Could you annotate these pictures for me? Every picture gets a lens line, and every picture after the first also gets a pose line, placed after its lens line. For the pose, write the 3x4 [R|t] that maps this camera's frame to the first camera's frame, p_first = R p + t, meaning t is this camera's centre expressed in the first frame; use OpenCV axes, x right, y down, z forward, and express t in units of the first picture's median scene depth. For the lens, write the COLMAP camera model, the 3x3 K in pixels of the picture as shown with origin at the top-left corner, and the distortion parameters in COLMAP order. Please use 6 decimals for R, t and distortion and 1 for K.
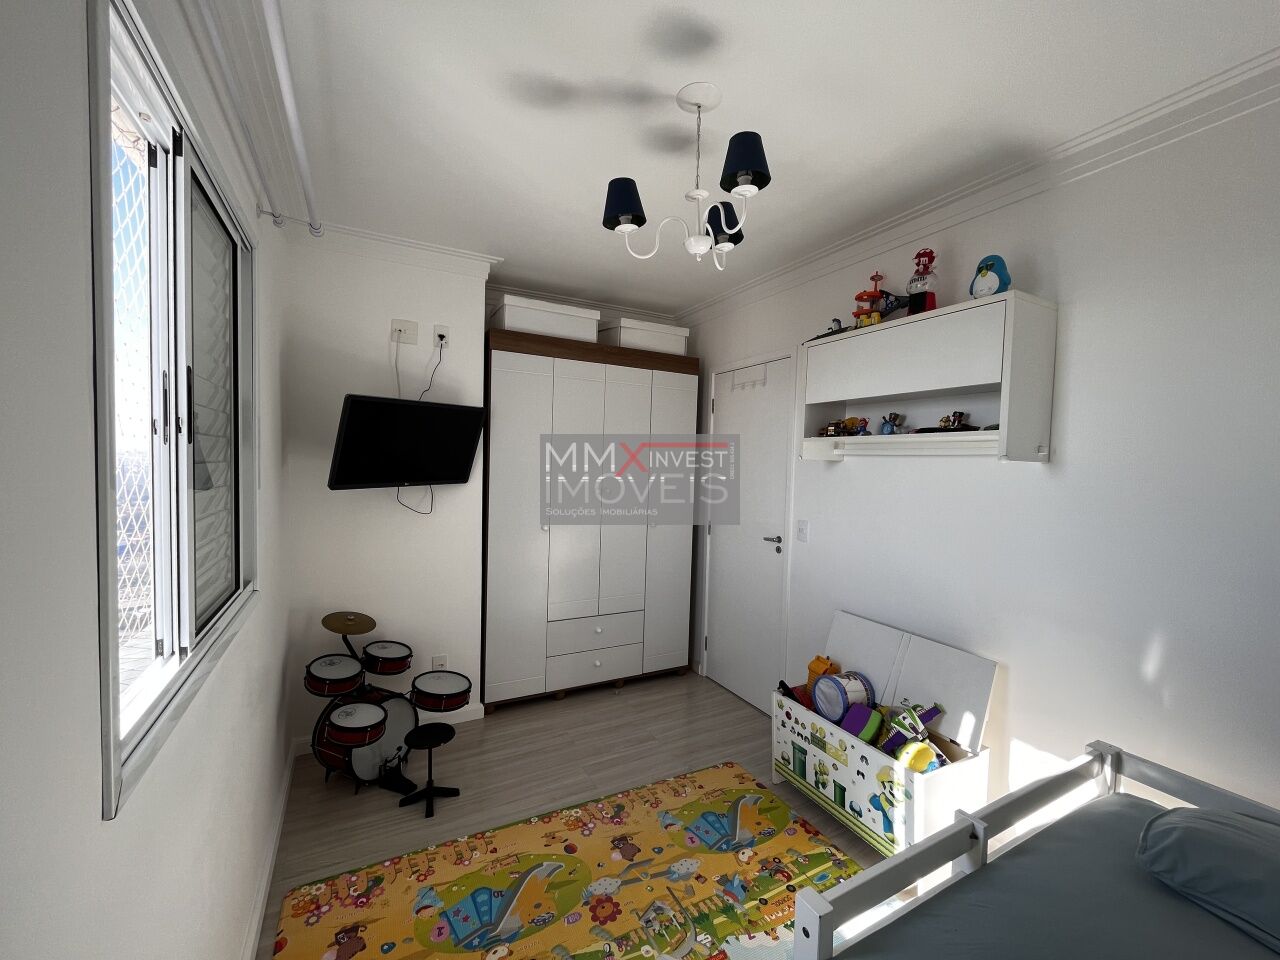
lens RADIAL K [[513.3, 0, 638.6], [0, 513.3, 481.3], [0, 0, 1]] dist [-0.002676, -0.000860]
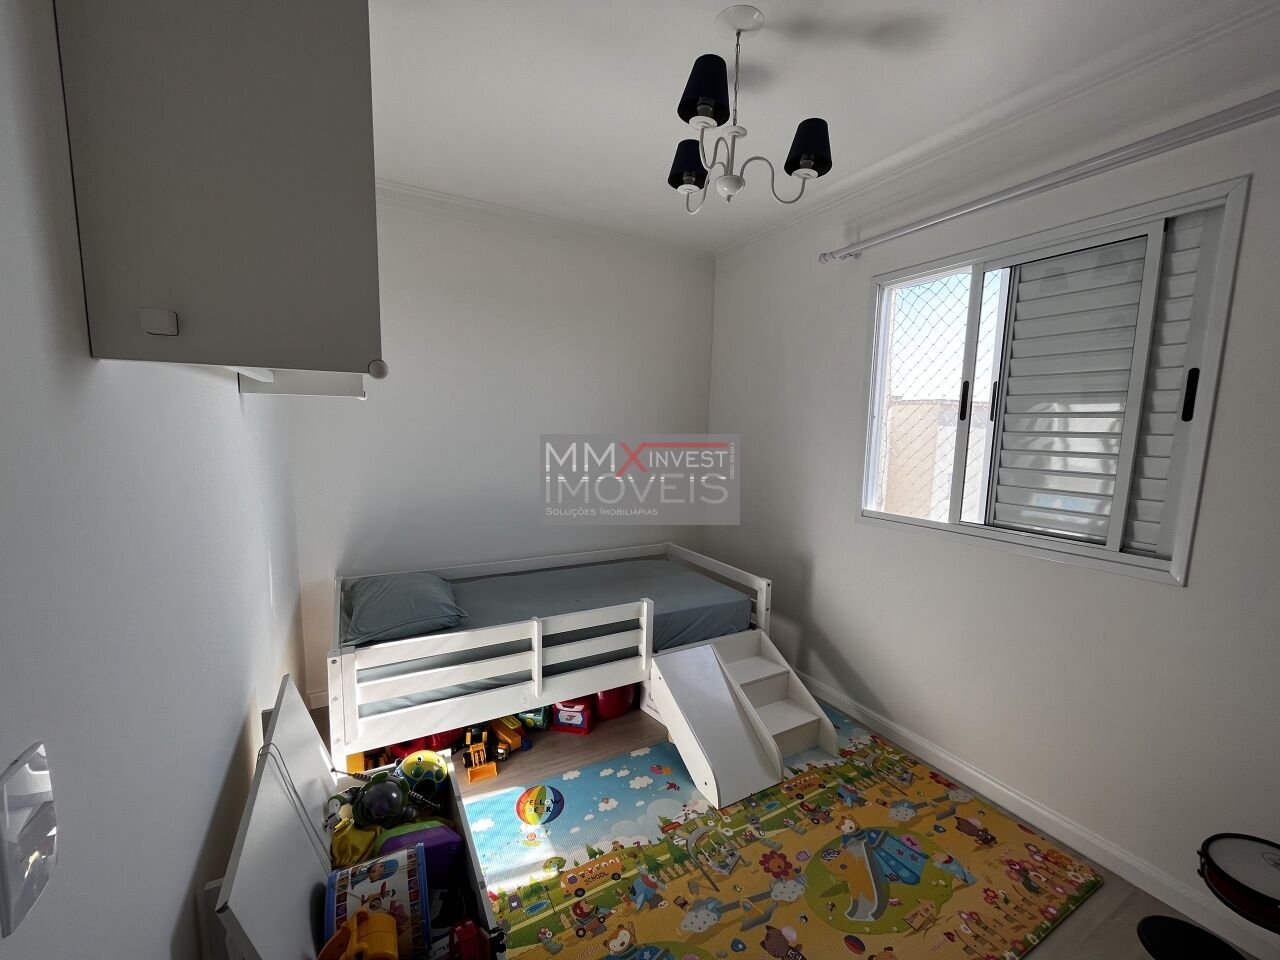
lens RADIAL K [[513.3, 0, 634.4], [0, 513.3, 490.3], [0, 0, 1]] dist [-0.002676, -0.000860]
pose [[-0.998978, -0.042632, -0.015043, 0.202695], [-0.044540, 0.985128, 0.165952, -0.037925], [0.007745, 0.166452, -0.986019, 1.449278]]
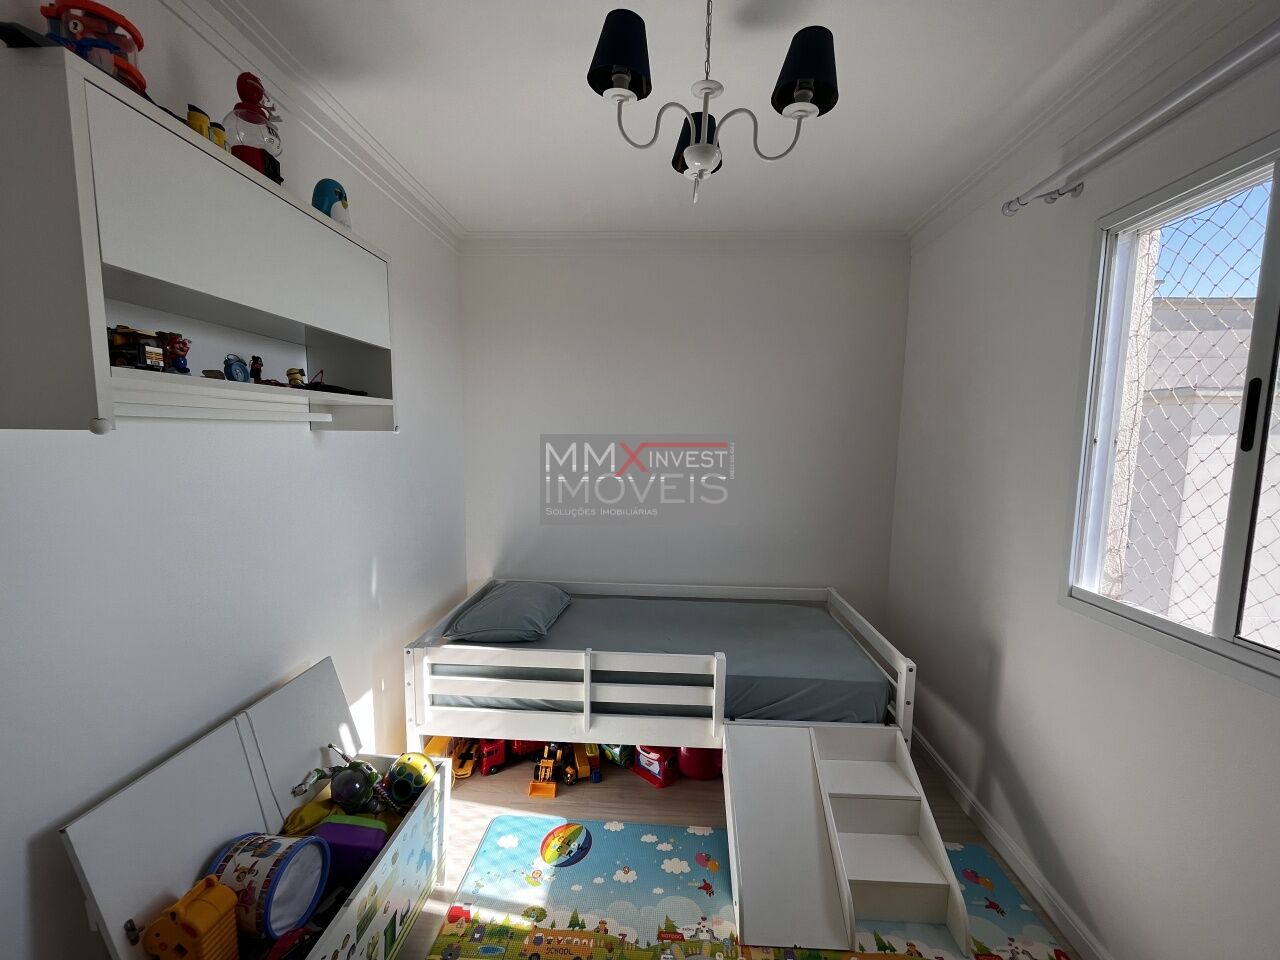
lens RADIAL K [[513.3, 0, 641.8], [0, 513.3, 489.9], [0, 0, 1]] dist [-0.002676, -0.000860]
pose [[-0.855003, -0.092150, 0.510371, -0.166036], [-0.013197, 0.987635, 0.156214, -0.068439], [-0.518455, 0.126828, -0.845647, 1.243908]]
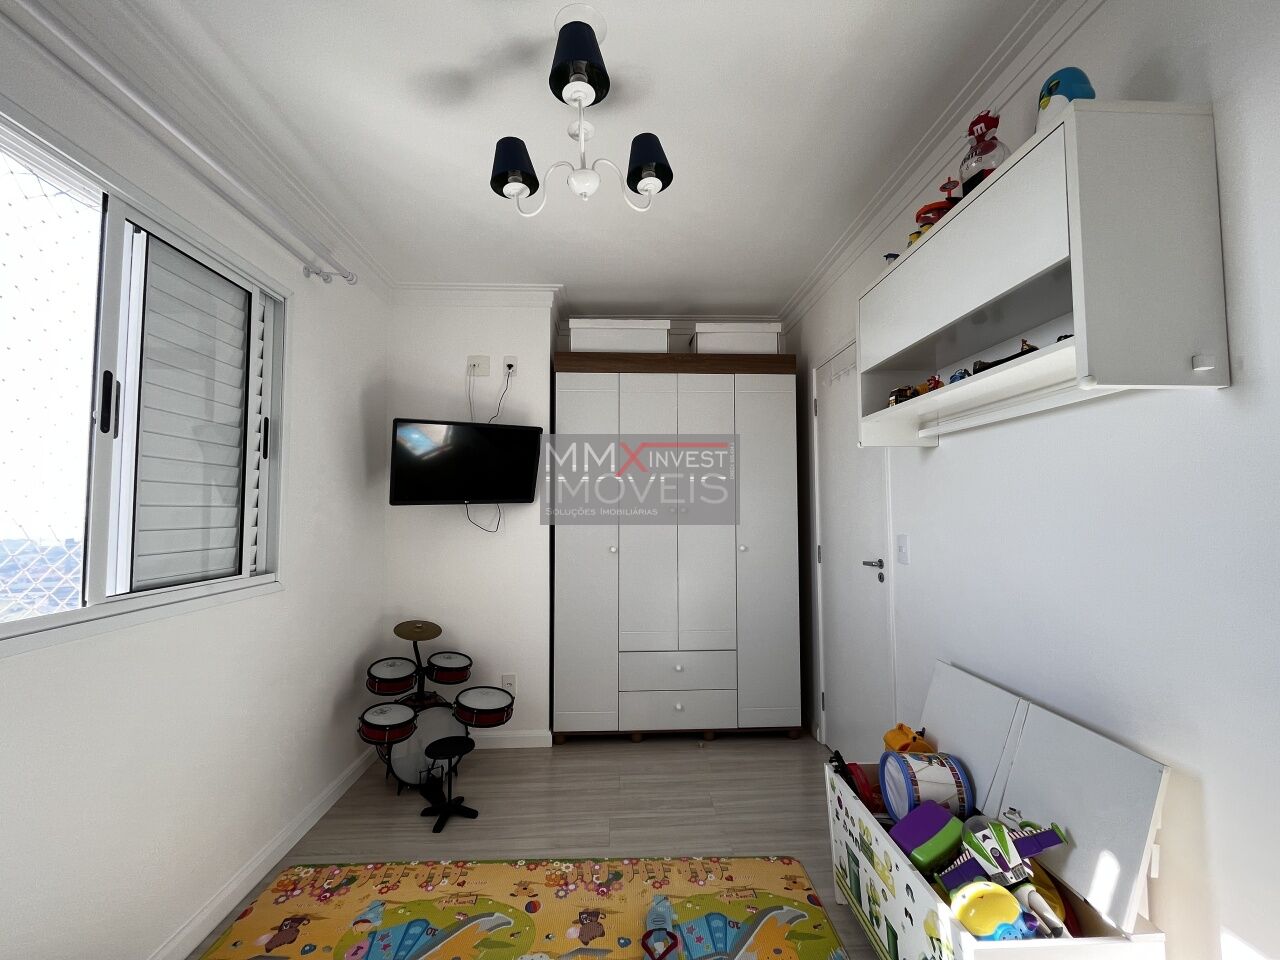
lens RADIAL K [[513.3, 0, 644.4], [0, 513.3, 483.3], [0, 0, 1]] dist [-0.002676, -0.000860]
pose [[0.903419, -0.054668, -0.425259, 0.390933], [0.012775, 0.994830, -0.100749, 0.092085], [0.428568, 0.085586, 0.899447, 0.224879]]
